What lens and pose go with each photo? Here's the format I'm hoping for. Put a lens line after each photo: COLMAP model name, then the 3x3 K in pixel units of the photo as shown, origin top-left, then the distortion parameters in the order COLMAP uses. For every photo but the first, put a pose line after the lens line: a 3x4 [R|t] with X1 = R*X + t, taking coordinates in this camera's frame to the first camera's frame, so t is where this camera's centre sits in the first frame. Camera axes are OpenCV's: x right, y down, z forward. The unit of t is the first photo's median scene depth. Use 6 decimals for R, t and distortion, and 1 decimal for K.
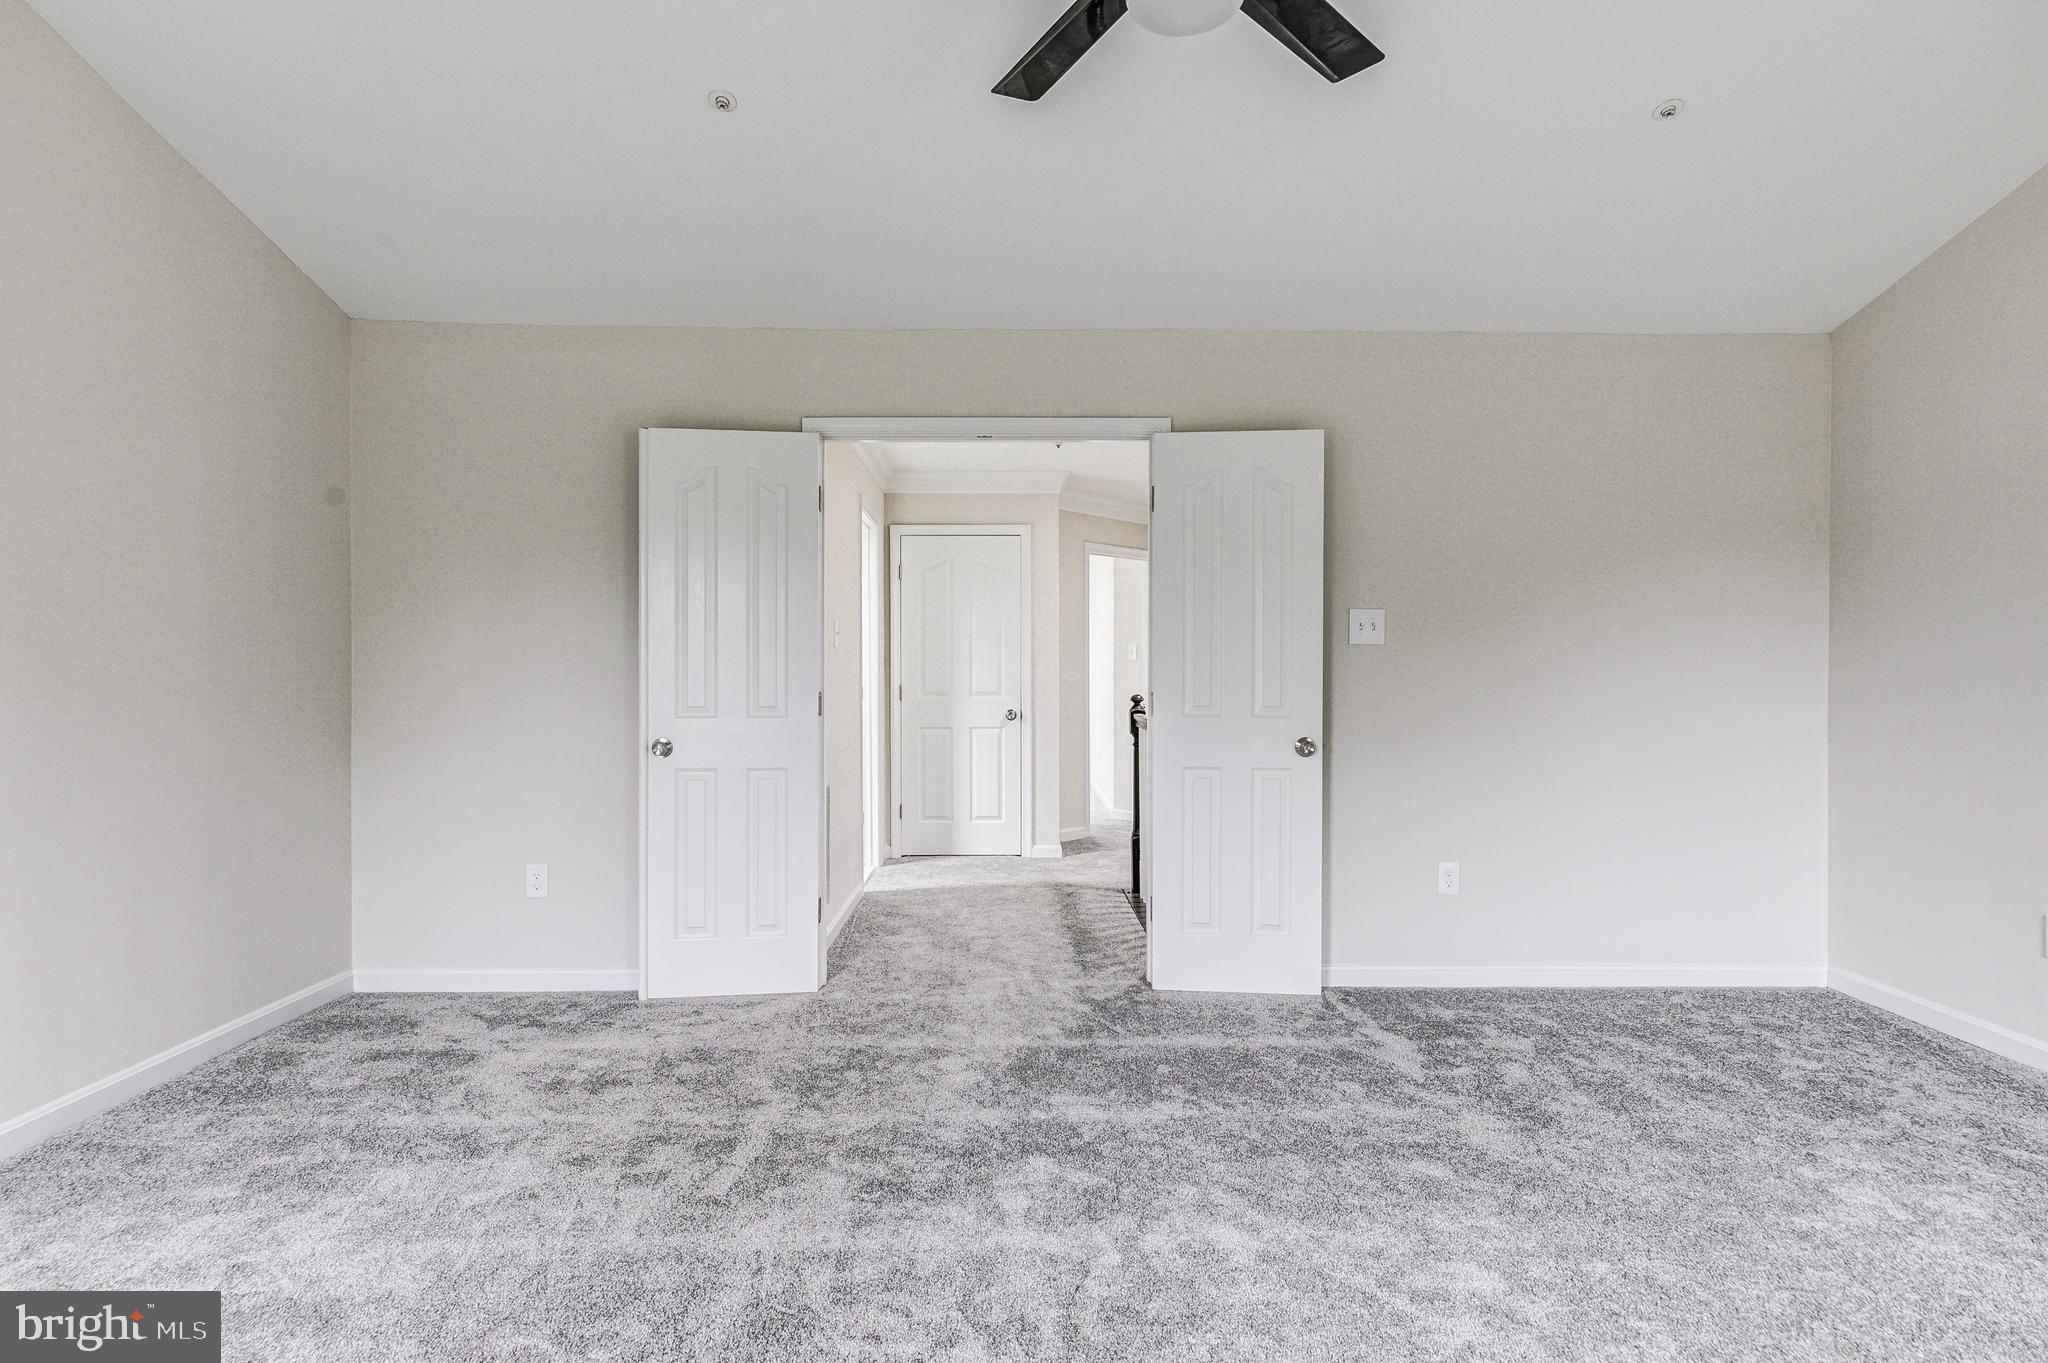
lens RADIAL K [[1008.1, 0, 1024.7], [0, 1008.1, 675.1], [0, 0, 1]] dist [0.008348, 0.000502]
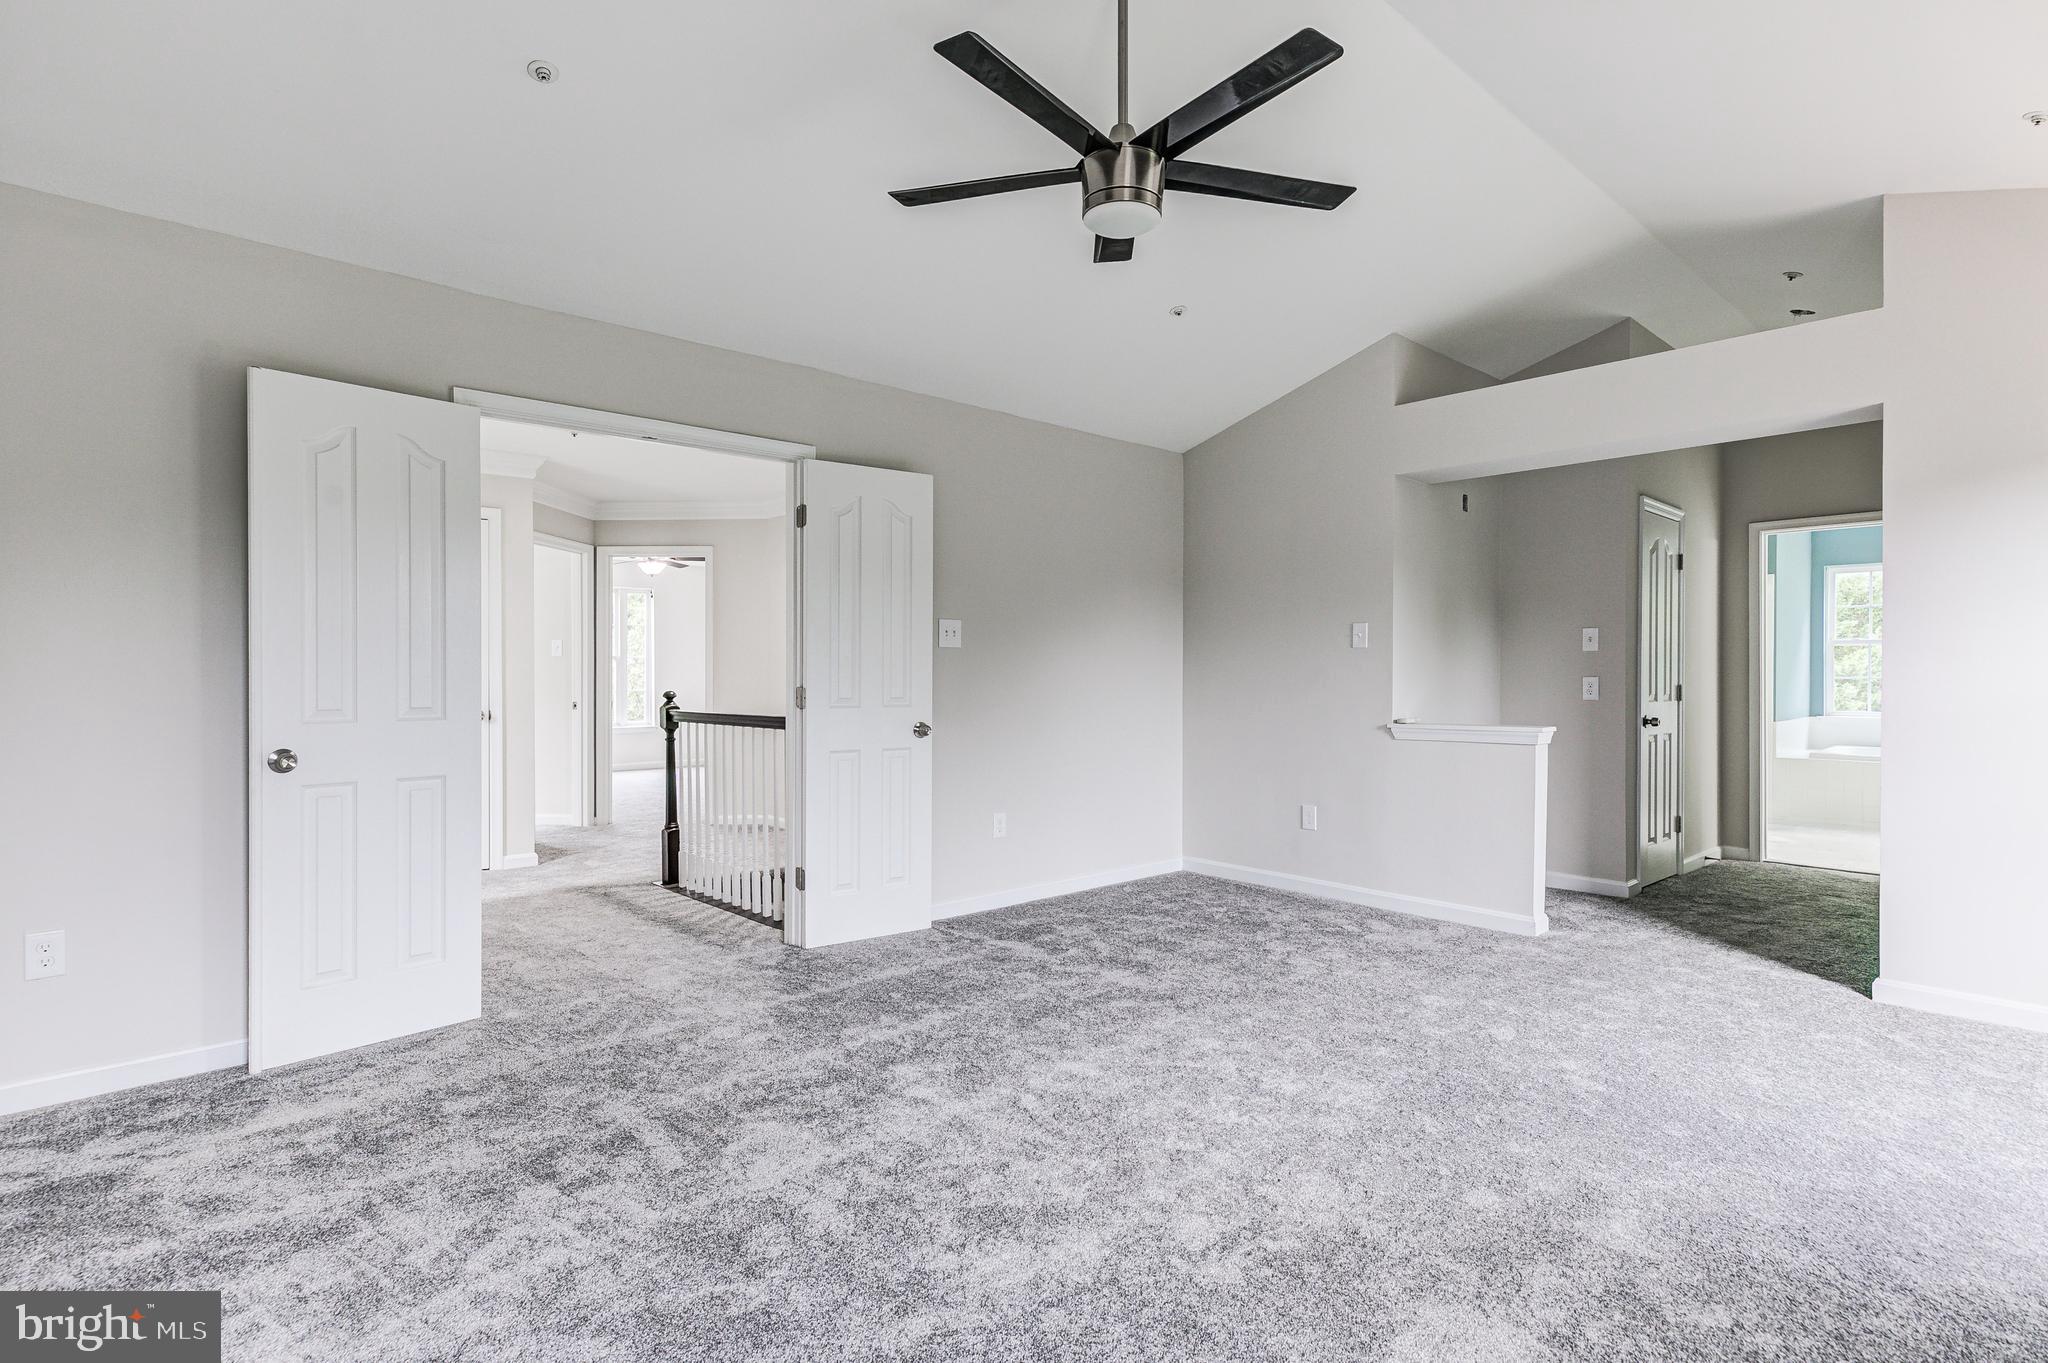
lens RADIAL K [[1008.1, 0, 1011.9], [0, 1008.1, 682.3], [0, 0, 1]] dist [0.008348, 0.000502]
pose [[0.759085, -0.007521, 0.650948, -0.505054], [0.001111, 0.999947, 0.010257, 0.000038], [-0.650990, -0.007063, 0.759053, -0.012895]]
